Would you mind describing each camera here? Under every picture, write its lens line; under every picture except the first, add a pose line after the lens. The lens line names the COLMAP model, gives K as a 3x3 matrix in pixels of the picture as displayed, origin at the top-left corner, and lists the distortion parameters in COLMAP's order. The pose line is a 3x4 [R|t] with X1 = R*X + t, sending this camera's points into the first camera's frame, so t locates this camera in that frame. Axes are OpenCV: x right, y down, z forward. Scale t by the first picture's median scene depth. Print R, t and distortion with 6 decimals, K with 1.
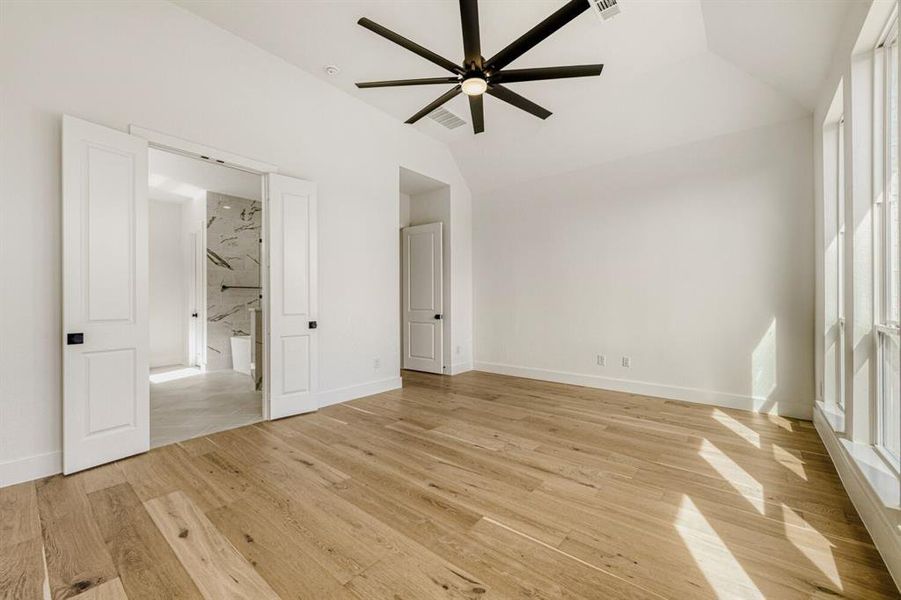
lens RADIAL K [[365.1, 0, 450.5], [0, 365.1, 305.1], [0, 0, 1]] dist [0.007104, -0.001604]
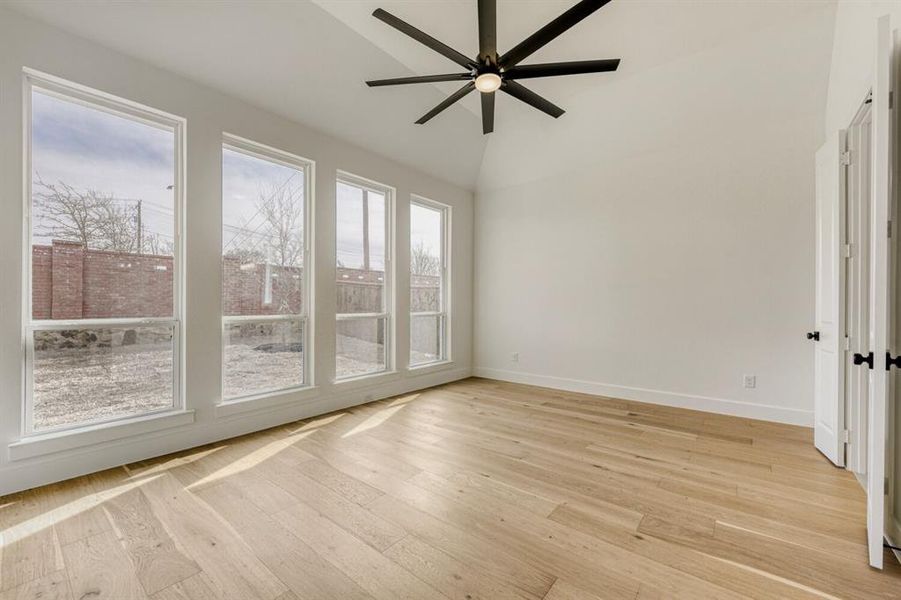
lens RADIAL K [[365.1, 0, 452.5], [0, 365.1, 300.0], [0, 0, 1]] dist [0.007104, -0.001604]
pose [[-0.999877, -0.000170, -0.015676, 0.173644], [-0.000116, 0.999994, -0.003452, -0.022923], [0.015677, -0.003450, -0.999871, 1.956722]]
